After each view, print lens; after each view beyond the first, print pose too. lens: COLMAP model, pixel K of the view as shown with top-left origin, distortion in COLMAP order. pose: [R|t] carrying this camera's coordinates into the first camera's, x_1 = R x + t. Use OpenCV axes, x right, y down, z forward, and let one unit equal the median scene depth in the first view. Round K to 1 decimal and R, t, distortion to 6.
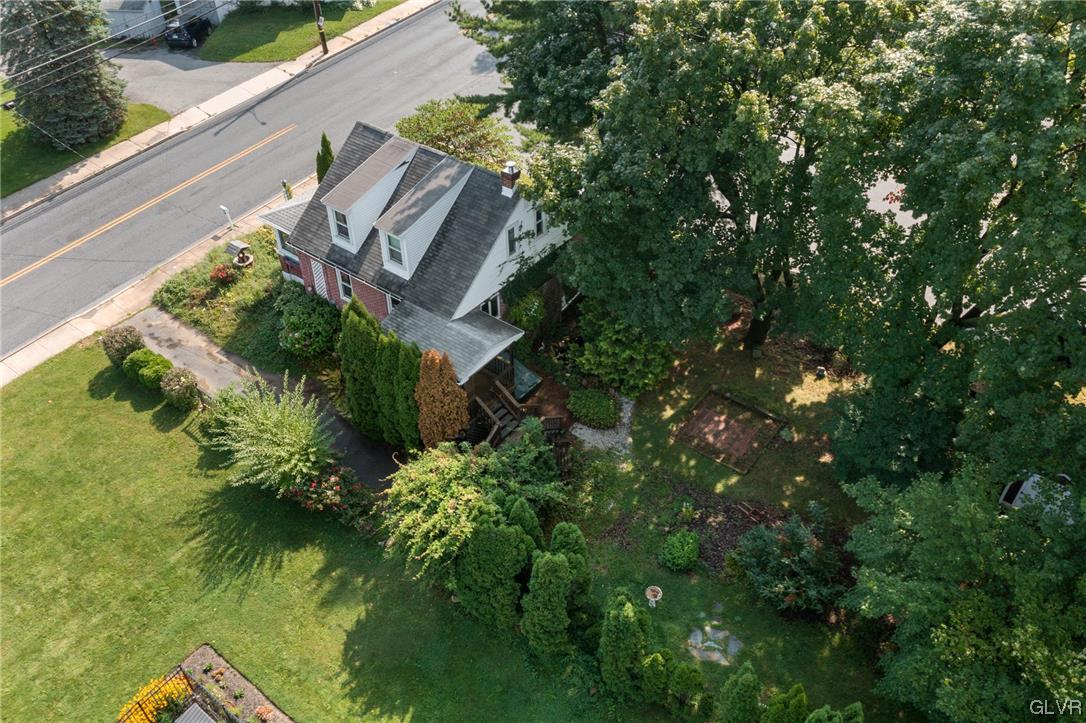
lens RADIAL K [[825.3, 0, 570.4], [0, 825.3, 360.5], [0, 0, 1]] dist [0.003337, -0.002024]
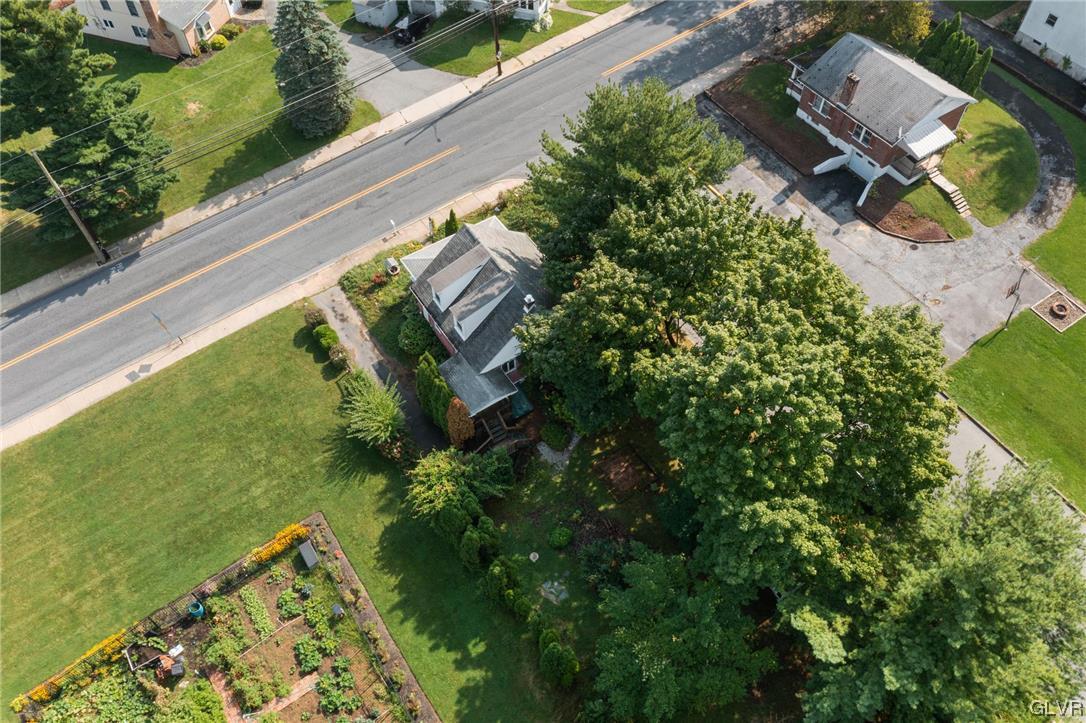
lens RADIAL K [[825.3, 0, 570.4], [0, 825.3, 360.5], [0, 0, 1]] dist [0.003337, -0.002024]
pose [[0.945073, 0.264755, -0.191681, 0.325238], [-0.220881, 0.949573, 0.222537, -0.452088], [0.240933, -0.167976, 0.955895, -0.550393]]
